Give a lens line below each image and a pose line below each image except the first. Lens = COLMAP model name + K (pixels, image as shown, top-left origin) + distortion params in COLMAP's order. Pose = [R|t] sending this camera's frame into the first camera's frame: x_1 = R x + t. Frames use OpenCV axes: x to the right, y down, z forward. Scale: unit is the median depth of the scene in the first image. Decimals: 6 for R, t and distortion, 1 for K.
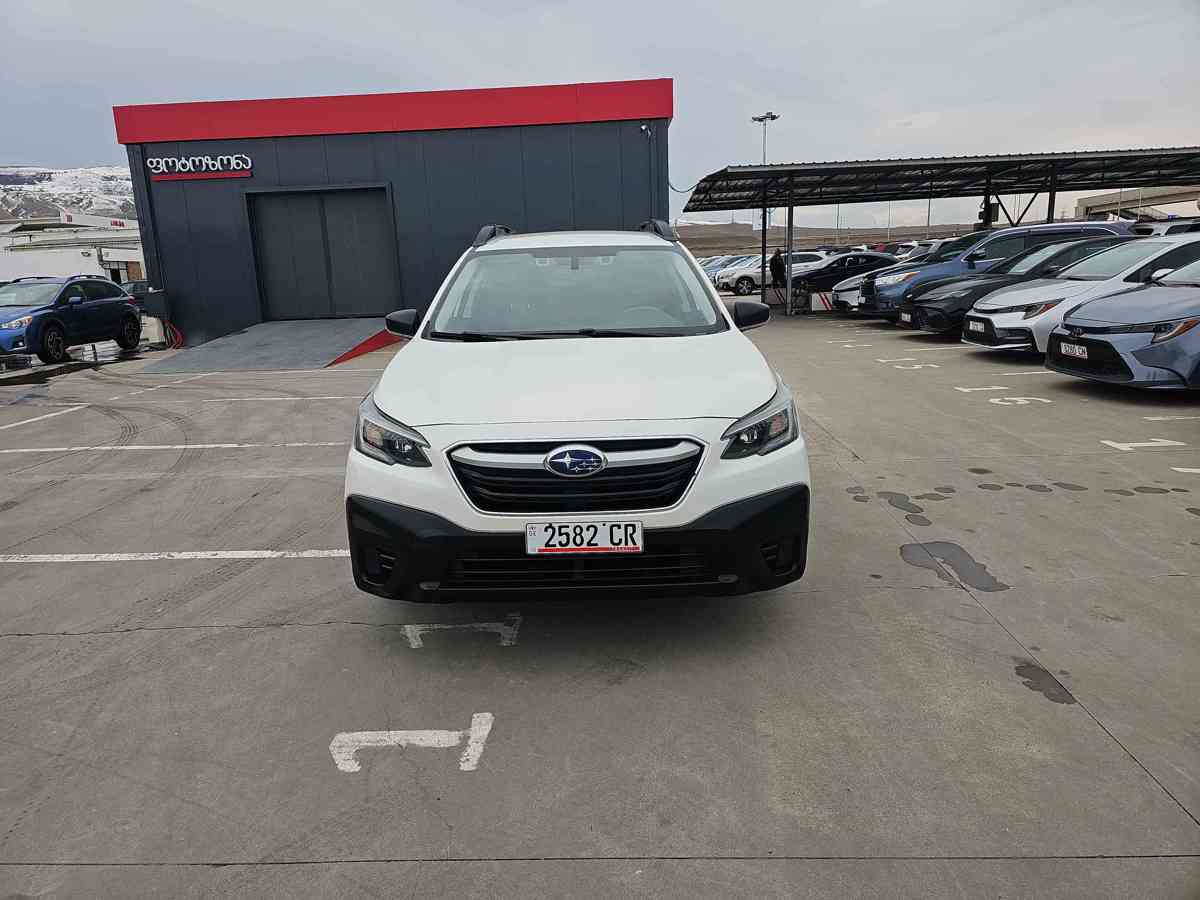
lens RADIAL K [[802.0, 0, 596.4], [0, 802.0, 438.5], [0, 0, 1]] dist [0.028453, -0.012397]
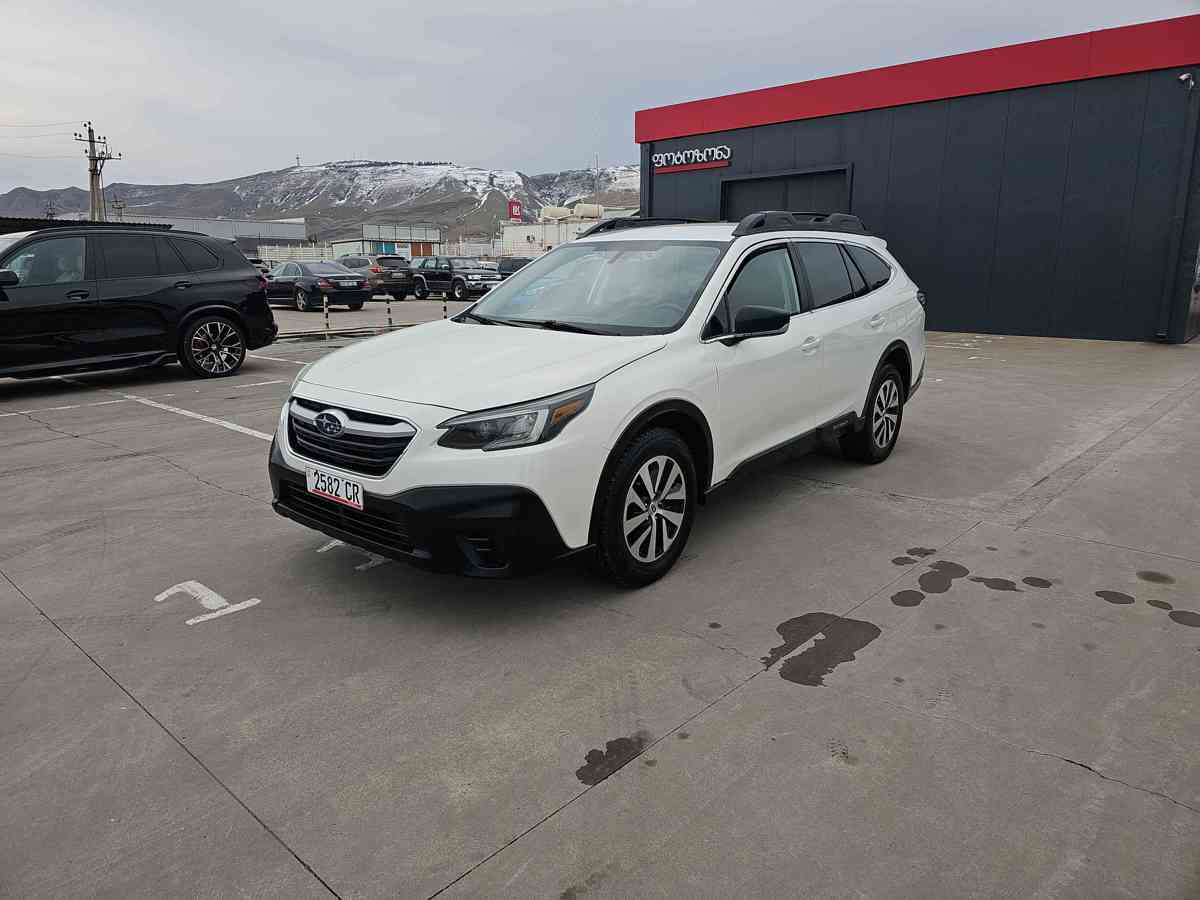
lens RADIAL K [[802.0, 0, 589.2], [0, 802.0, 456.5], [0, 0, 1]] dist [0.028453, -0.012397]
pose [[0.759033, 0.185607, -0.624034, 0.887509], [-0.159187, 0.982318, 0.098546, -0.089128], [0.631291, 0.024539, 0.775158, 0.264408]]
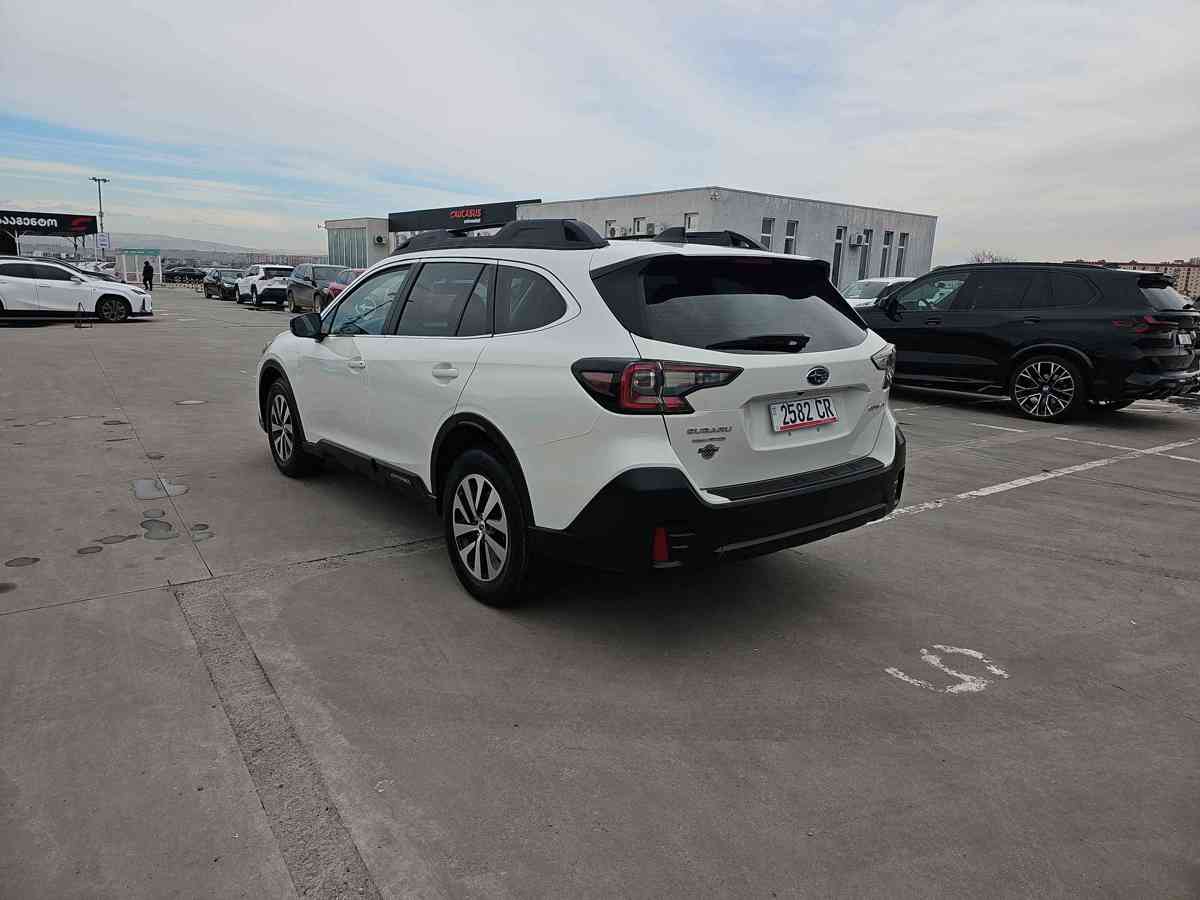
lens RADIAL K [[802.0, 0, 589.1], [0, 802.0, 452.7], [0, 0, 1]] dist [0.028453, -0.012397]
pose [[-0.811836, 0.135460, -0.567954, 0.753095], [-0.121163, 0.912459, 0.390817, -0.682993], [0.571175, 0.386094, -0.724355, 2.985633]]
